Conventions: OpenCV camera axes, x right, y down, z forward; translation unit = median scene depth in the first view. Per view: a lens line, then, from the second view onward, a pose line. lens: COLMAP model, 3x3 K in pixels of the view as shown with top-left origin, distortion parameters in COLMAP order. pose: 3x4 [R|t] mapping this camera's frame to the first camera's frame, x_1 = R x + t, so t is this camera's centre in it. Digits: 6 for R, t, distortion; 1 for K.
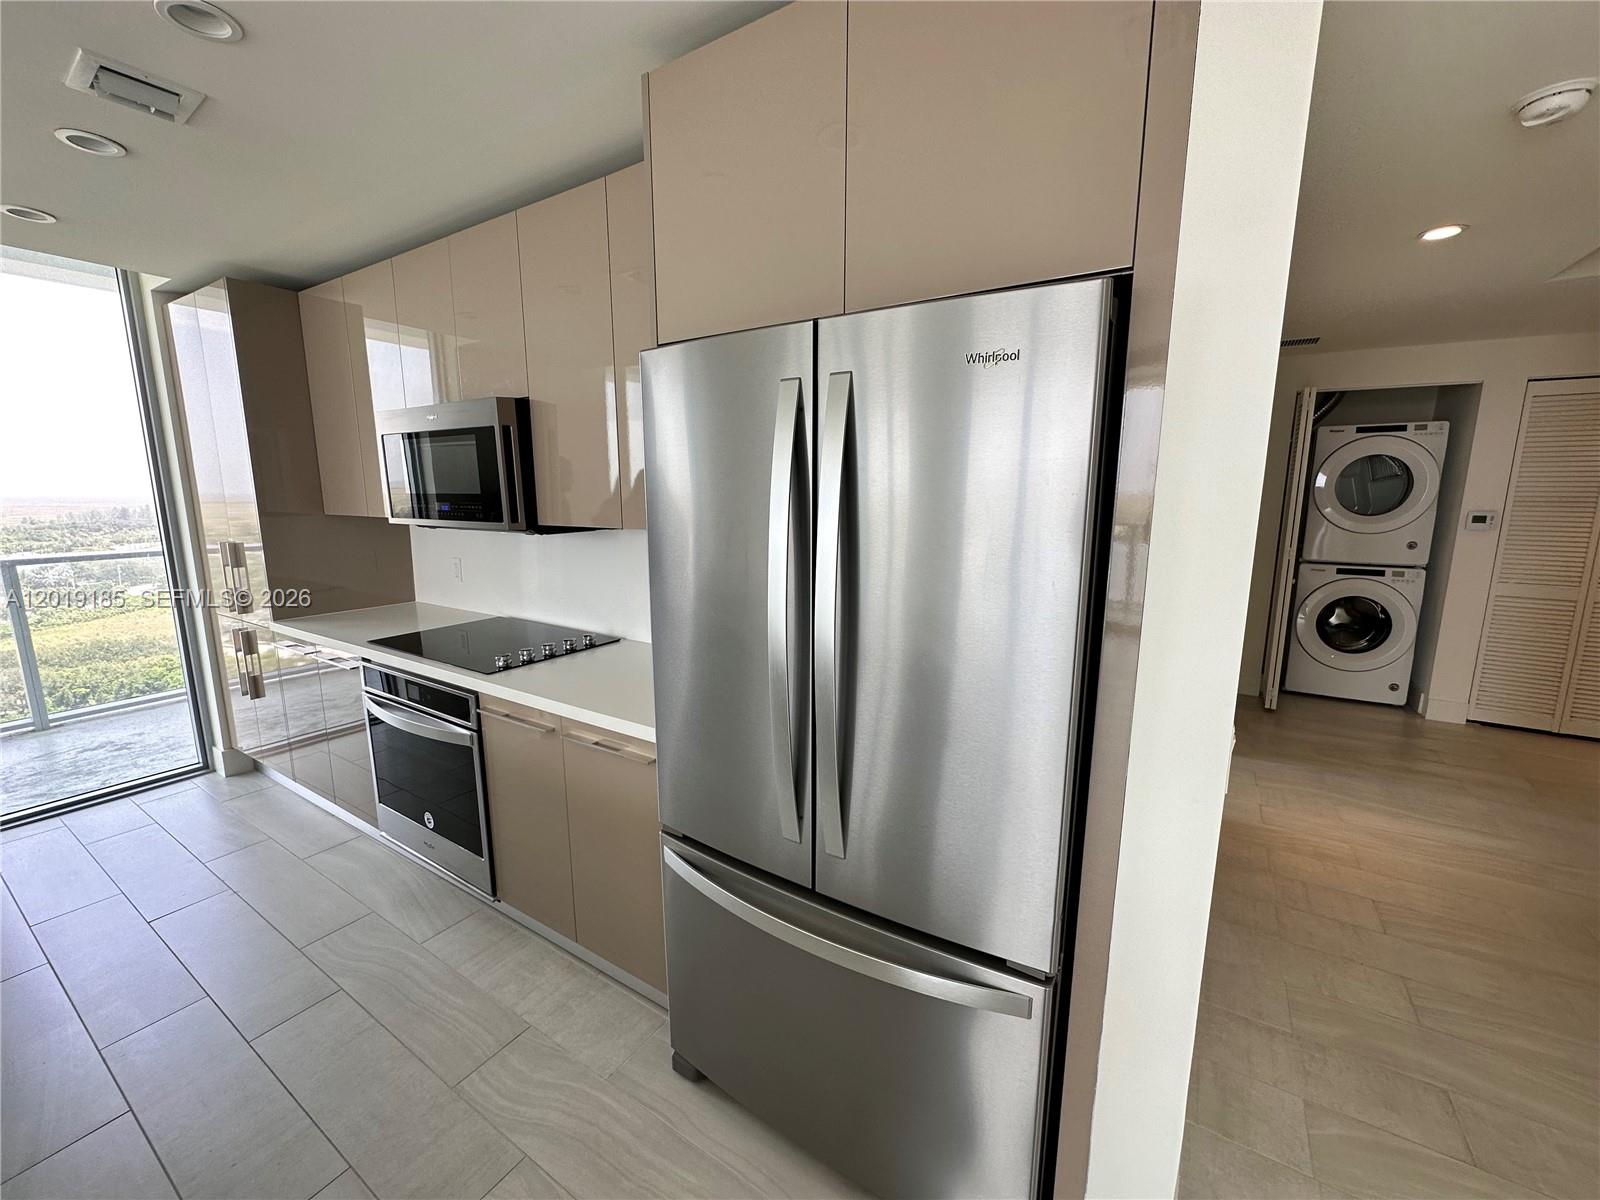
lens RADIAL K [[639.8, 0, 799.6], [0, 639.8, 599.0], [0, 0, 1]] dist [-0.002588, -0.000931]
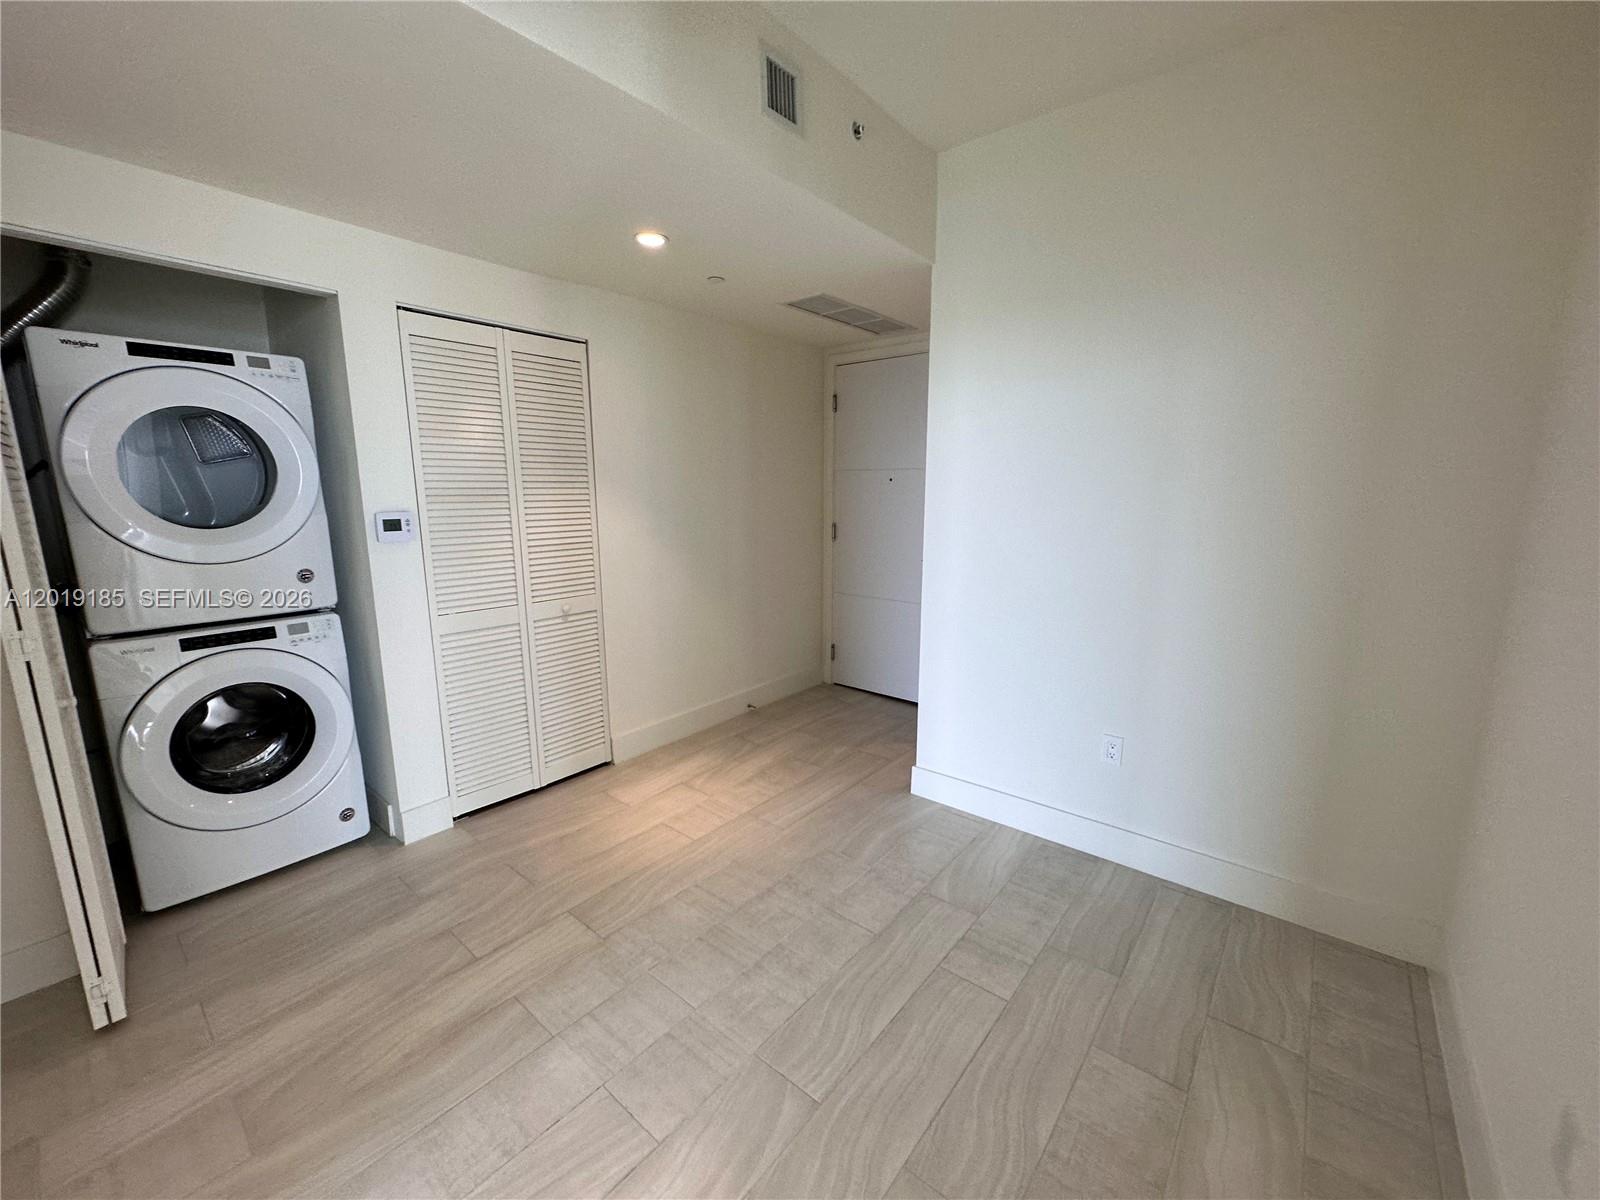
lens RADIAL K [[639.8, 0, 796.6], [0, 639.8, 602.4], [0, 0, 1]] dist [-0.002588, -0.000931]
pose [[0.133179, -0.176350, 0.975276, 0.453196], [0.173368, 0.973015, 0.152267, -0.071153], [-0.975811, 0.148803, 0.160158, 0.478372]]
